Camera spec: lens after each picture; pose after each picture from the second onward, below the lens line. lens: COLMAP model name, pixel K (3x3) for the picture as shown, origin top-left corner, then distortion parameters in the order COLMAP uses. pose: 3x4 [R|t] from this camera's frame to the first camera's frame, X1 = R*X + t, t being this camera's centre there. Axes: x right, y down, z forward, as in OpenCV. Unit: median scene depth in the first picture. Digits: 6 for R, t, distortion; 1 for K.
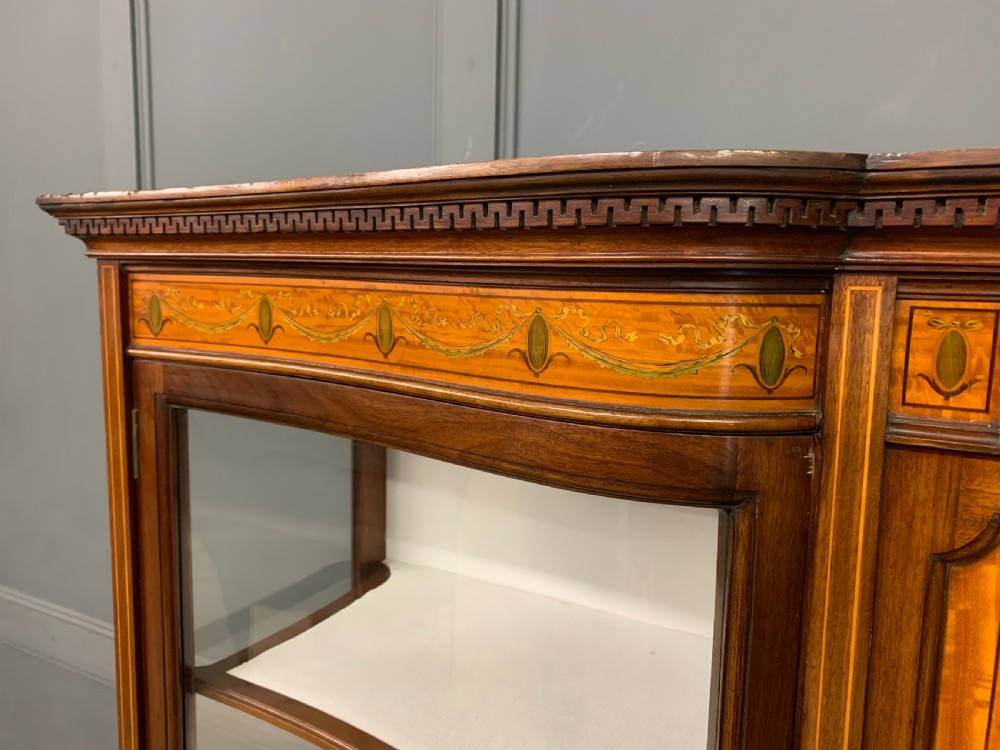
lens RADIAL K [[771.7, 0, 494.8], [0, 771.7, 359.5], [0, 0, 1]] dist [0.008230, -0.004597]
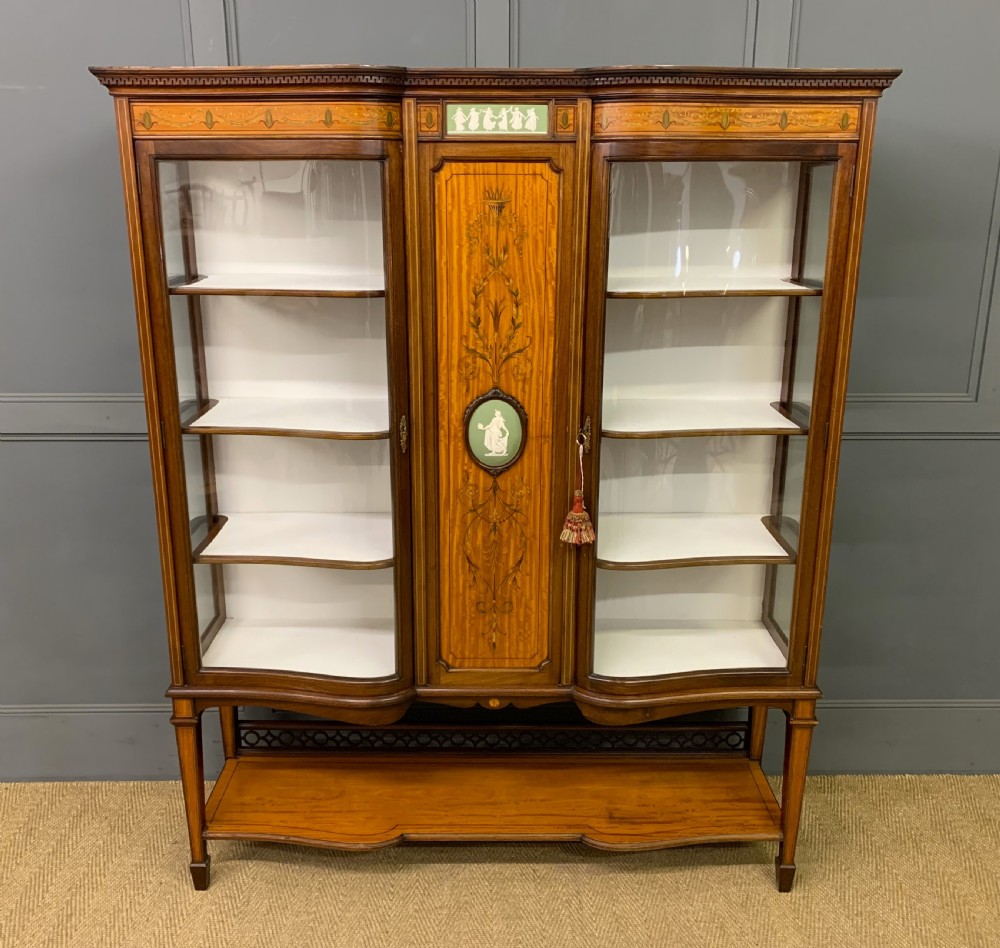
lens RADIAL K [[982.3, 0, 491.6], [0, 982.3, 463.1], [0, 0, 1]] dist [0.028192, -0.008205]
pose [[0.875332, -0.148367, 0.460197, -1.737155], [0.072924, 0.981381, 0.177689, 0.847636], [-0.477991, -0.121978, 0.869854, -3.786277]]
